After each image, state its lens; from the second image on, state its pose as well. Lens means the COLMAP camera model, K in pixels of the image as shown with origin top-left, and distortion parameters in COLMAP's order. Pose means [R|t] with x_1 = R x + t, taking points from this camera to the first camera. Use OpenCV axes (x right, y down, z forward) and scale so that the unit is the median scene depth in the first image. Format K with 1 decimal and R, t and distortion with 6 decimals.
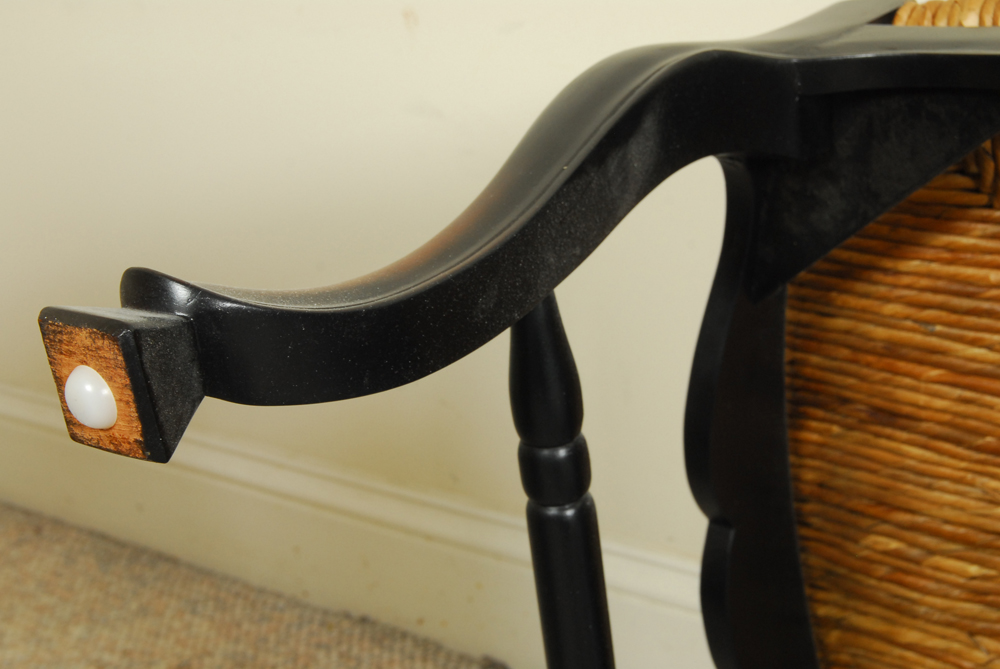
lens RADIAL K [[1884.3, 0, 500.0], [0, 1884.3, 334.5], [0, 0, 1]] dist [0.016146, -0.024677]
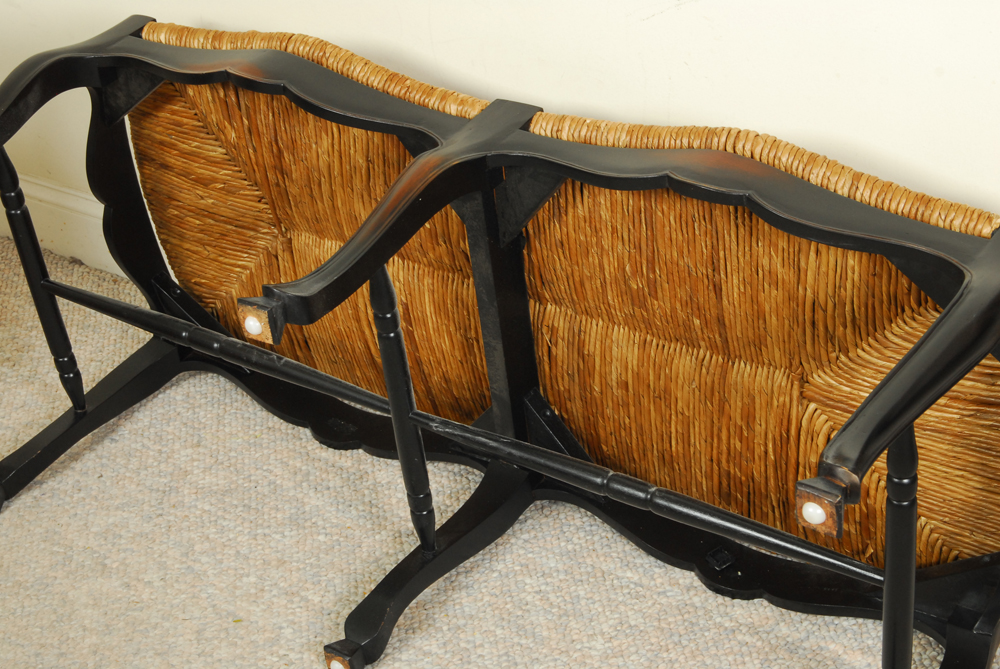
lens RADIAL K [[1884.3, 0, 500.0], [0, 1884.3, 334.5], [0, 0, 1]] dist [0.016146, -0.024677]
pose [[0.995597, -0.029541, 0.088965, 0.448923], [0.009932, 0.976948, 0.213246, -0.300972], [-0.093214, -0.211424, 0.972939, -1.773508]]
